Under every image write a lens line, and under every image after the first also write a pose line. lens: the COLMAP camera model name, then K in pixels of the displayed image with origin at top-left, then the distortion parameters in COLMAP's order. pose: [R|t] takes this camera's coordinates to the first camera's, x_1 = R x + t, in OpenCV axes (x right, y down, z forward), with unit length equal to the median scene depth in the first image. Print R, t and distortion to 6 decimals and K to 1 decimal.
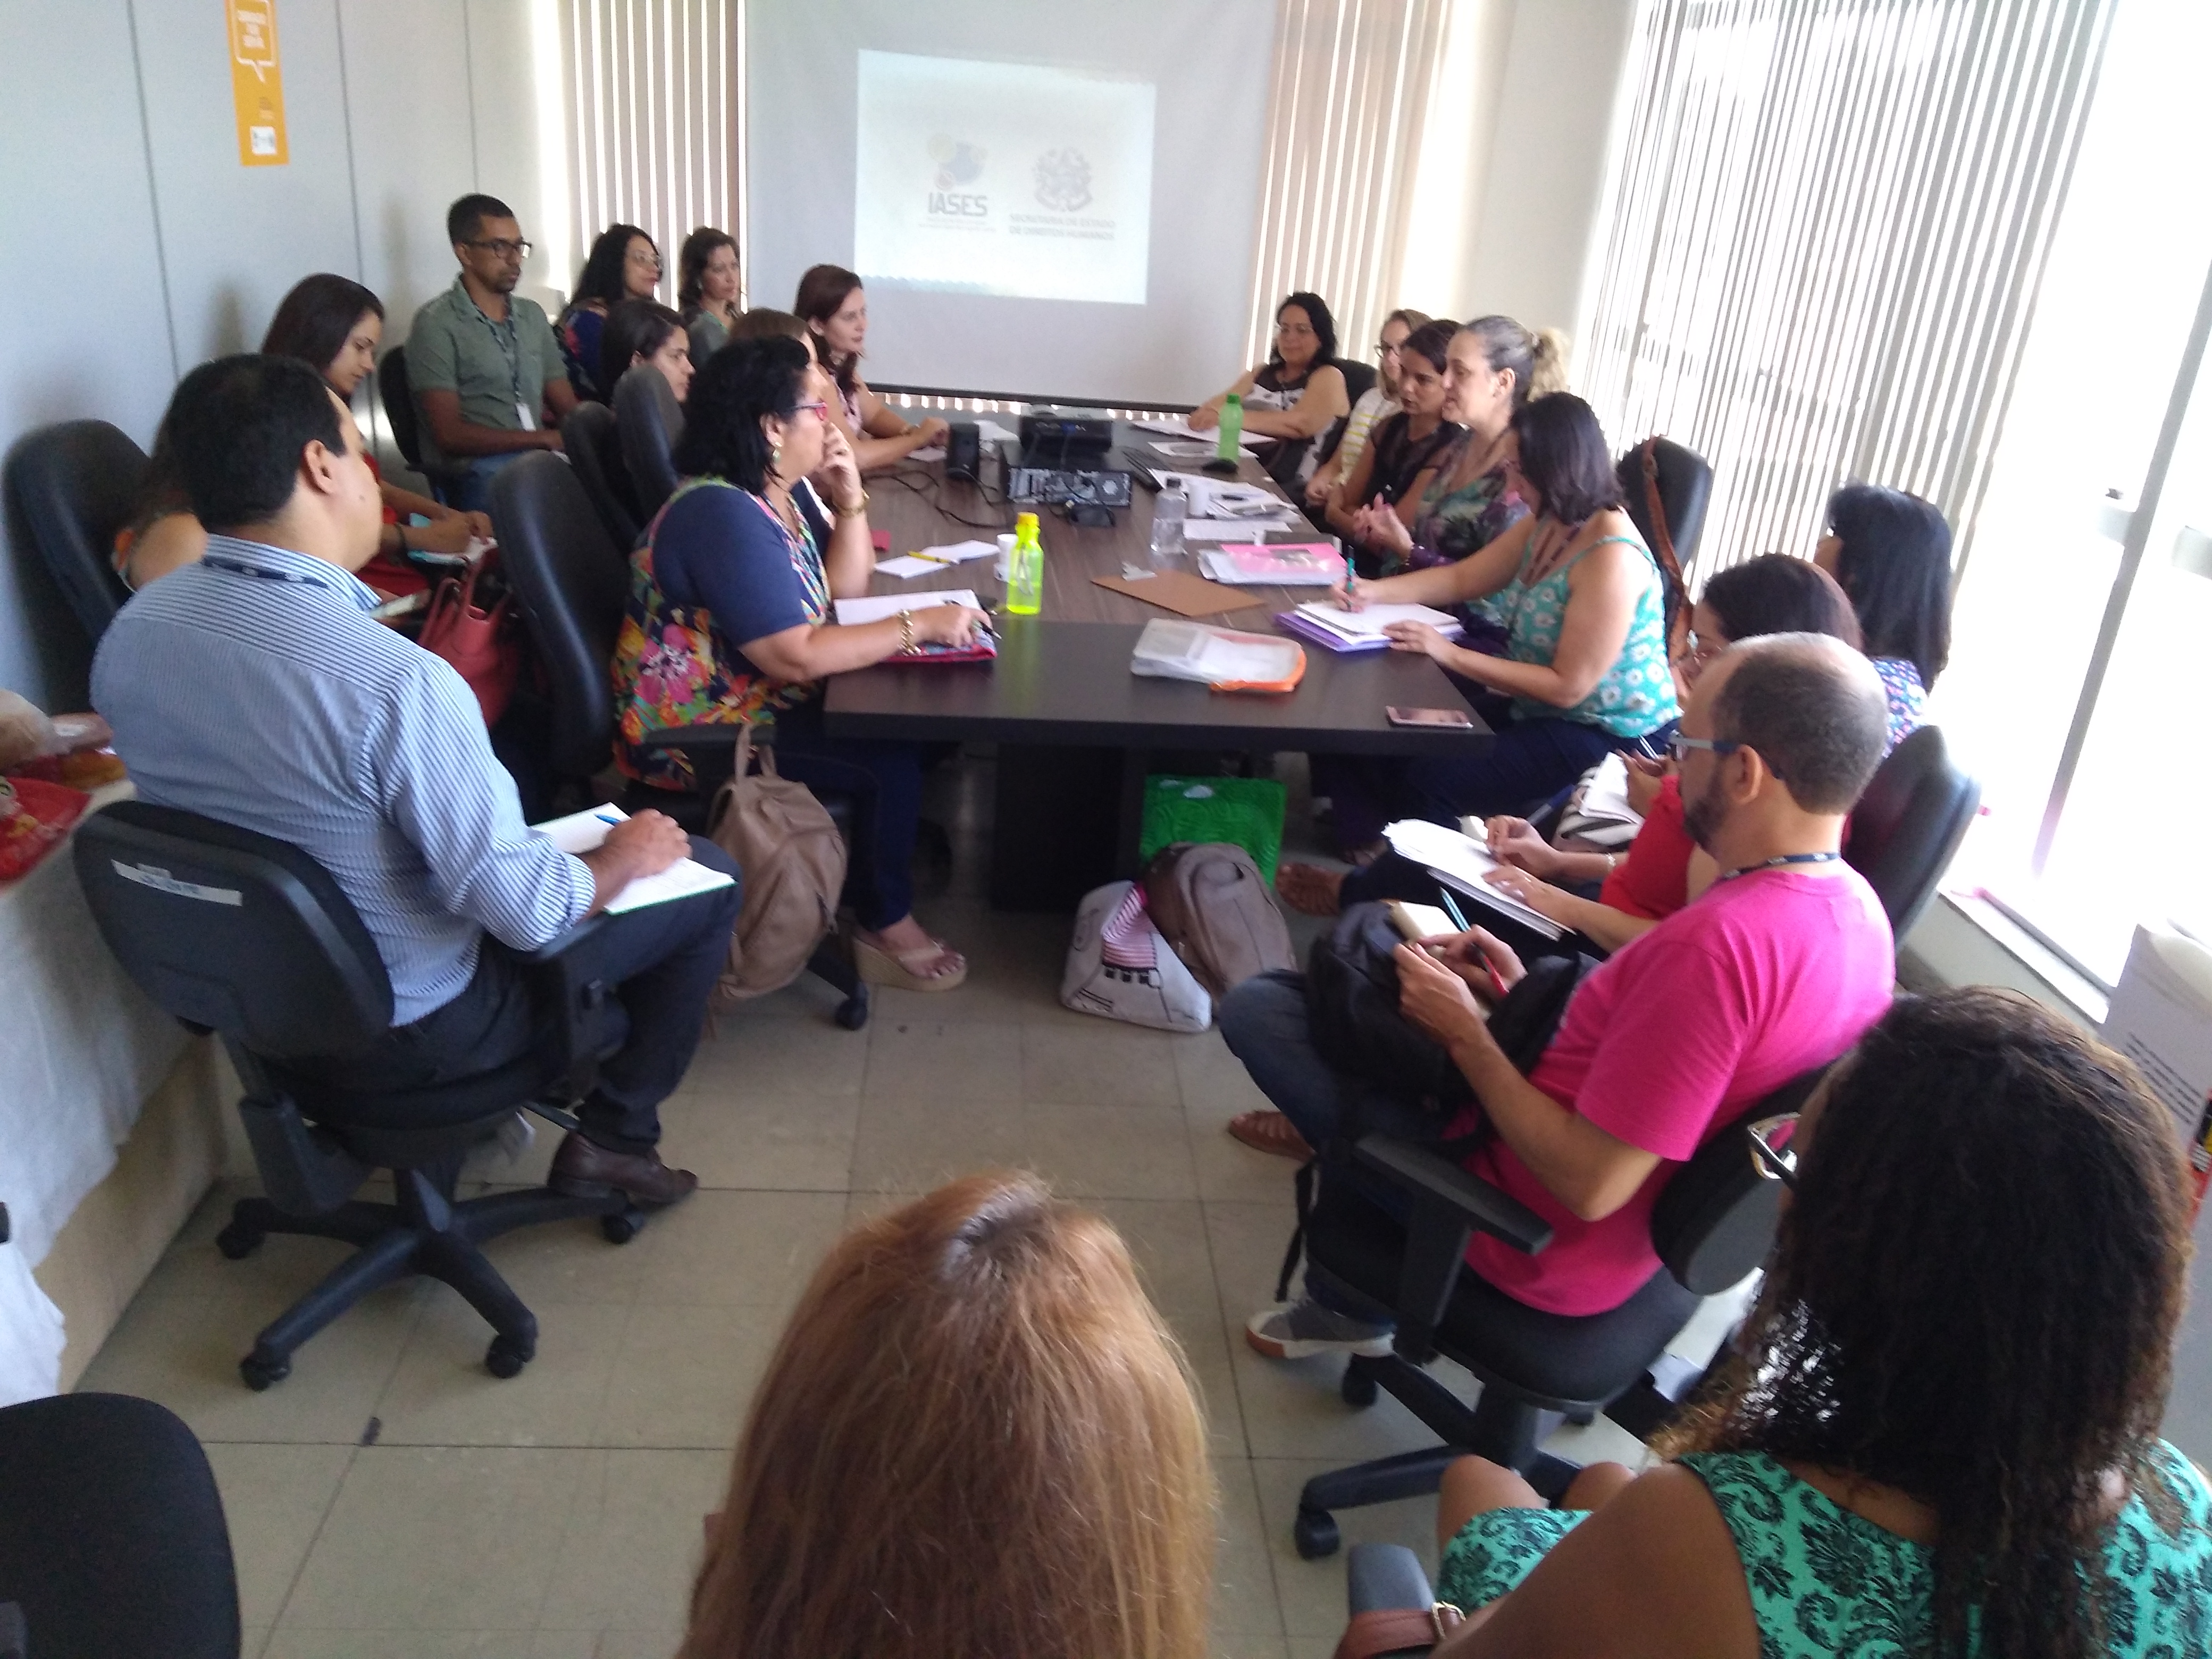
lens RADIAL K [[1698.2, 0, 1119.1], [0, 1698.2, 829.0], [0, 0, 1]] dist [0.036757, -0.052058]
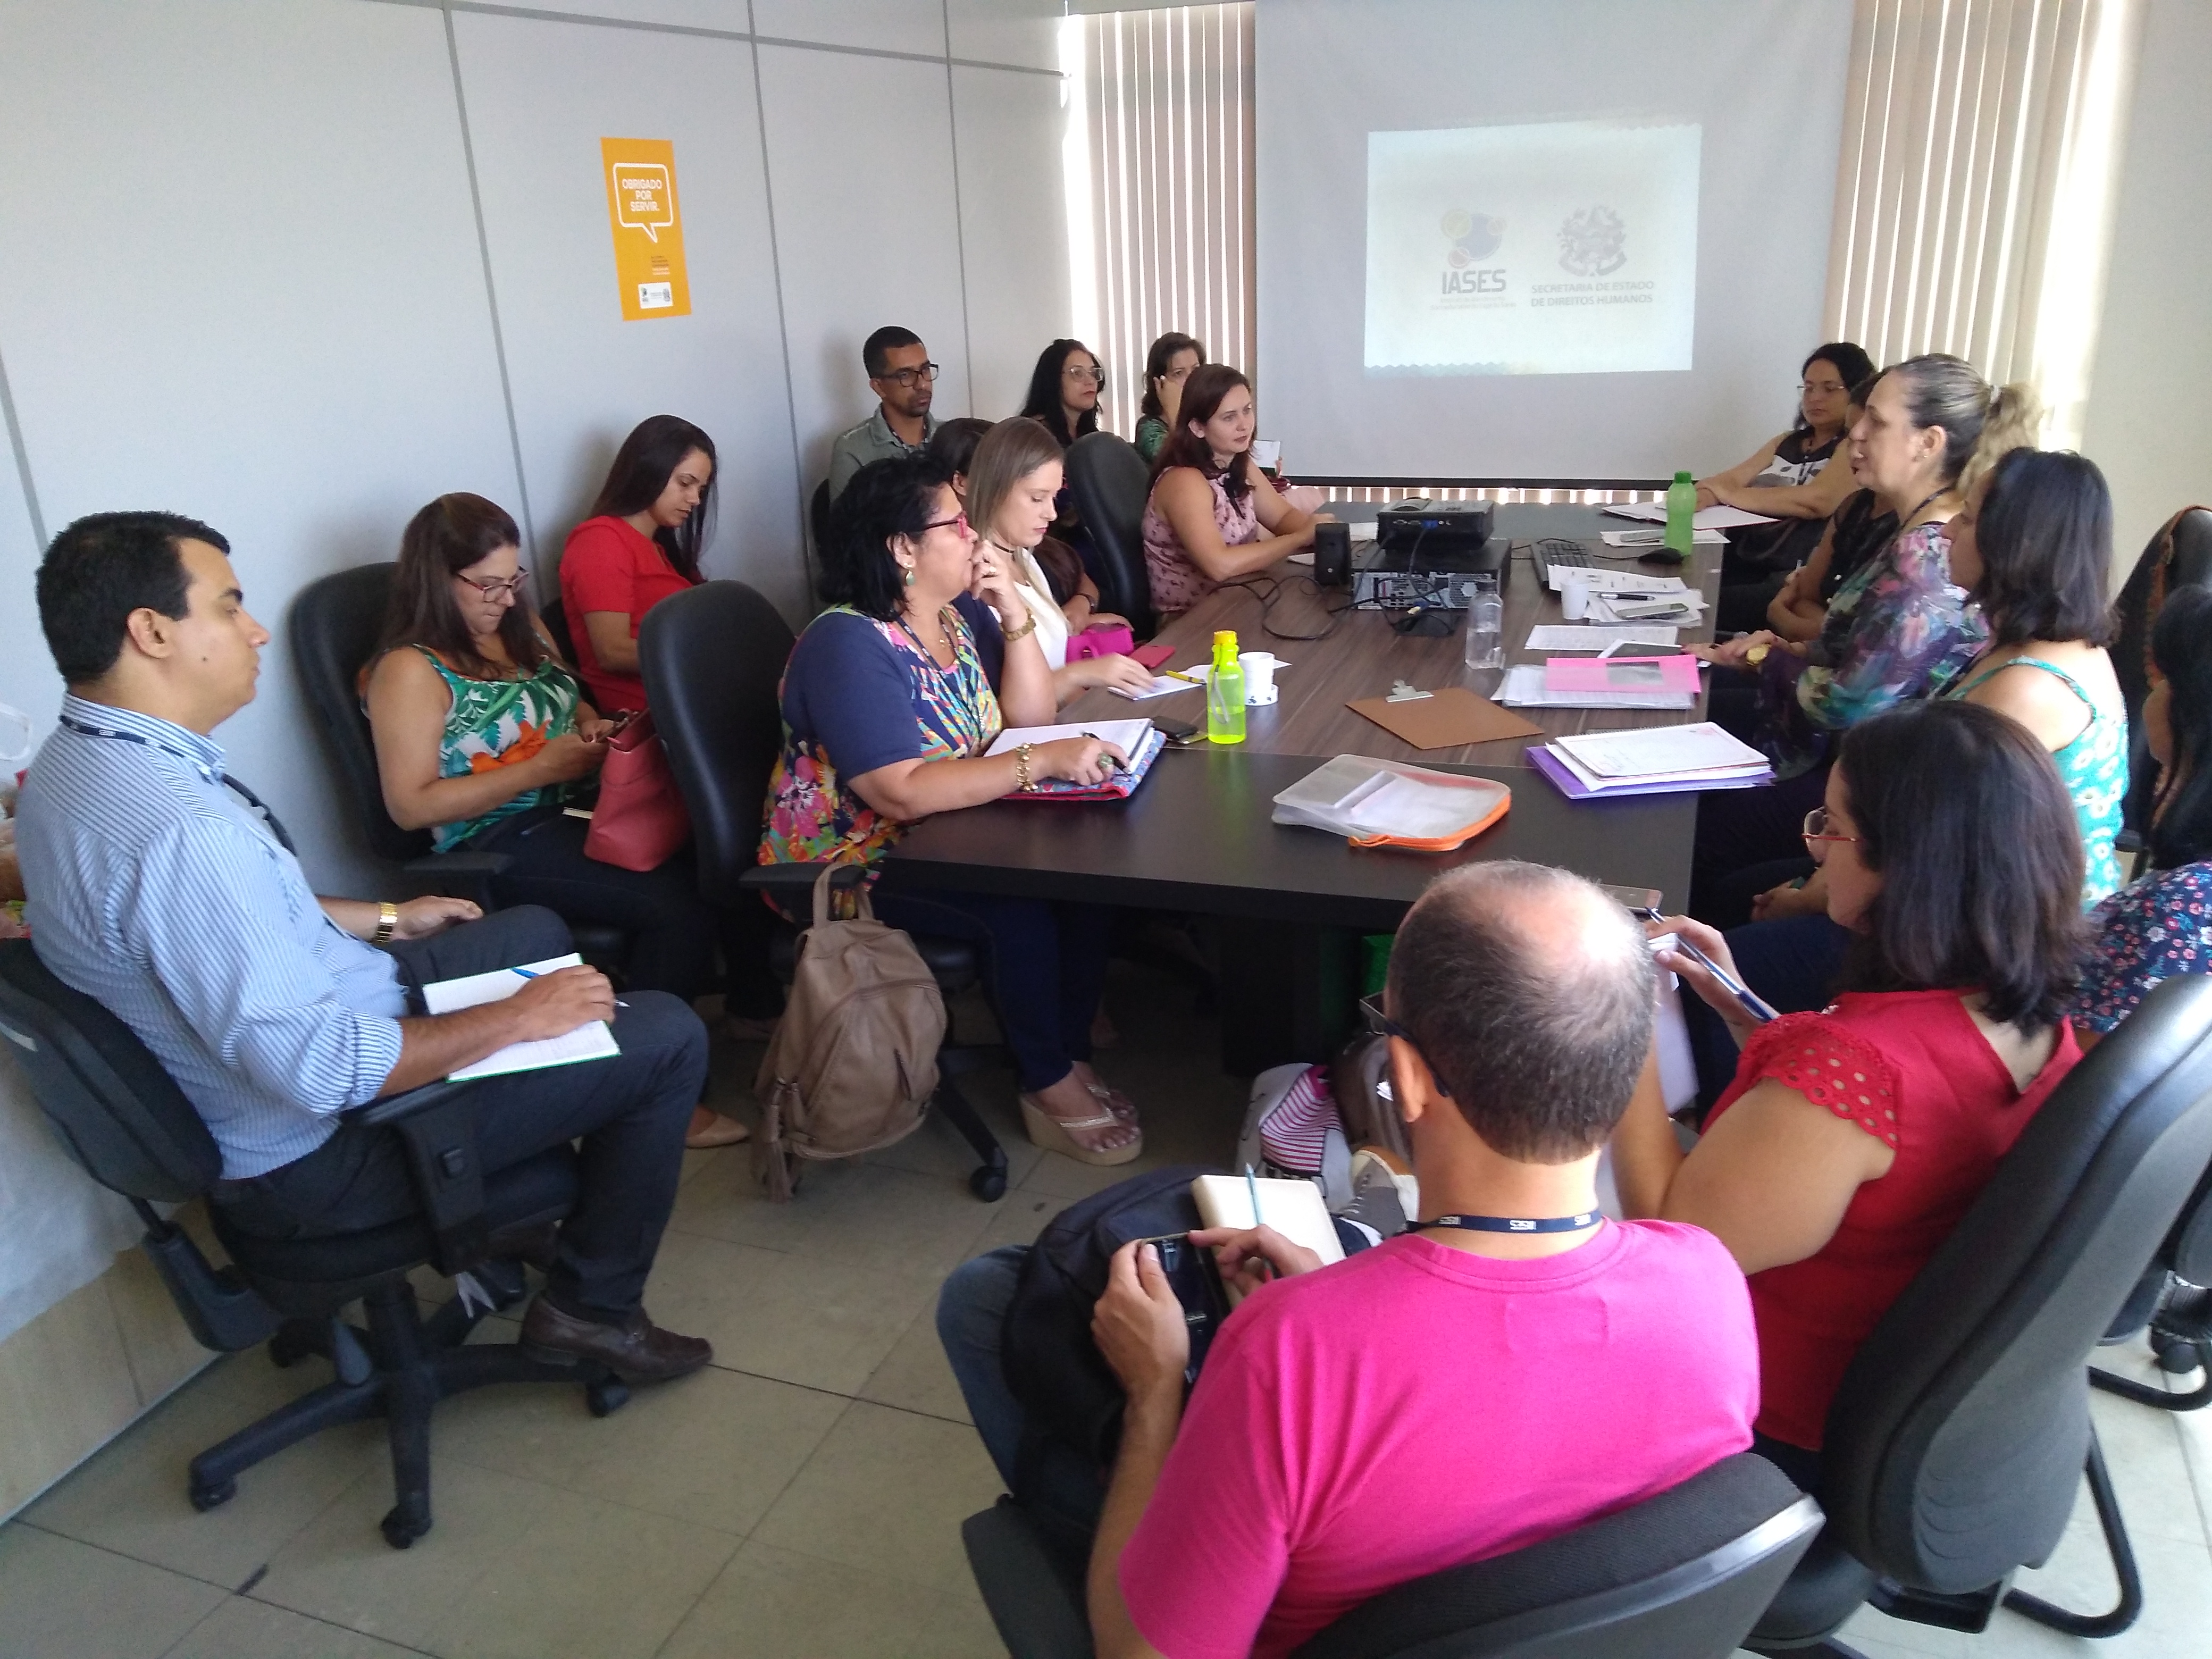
lens RADIAL K [[1698.2, 0, 1106.4], [0, 1698.2, 829.4], [0, 0, 1]] dist [0.036757, -0.052058]
pose [[0.899735, 0.037346, -0.434836, 0.286143], [-0.058503, 0.997661, -0.035367, -0.050677], [0.432498, 0.057260, 0.899815, 0.198168]]
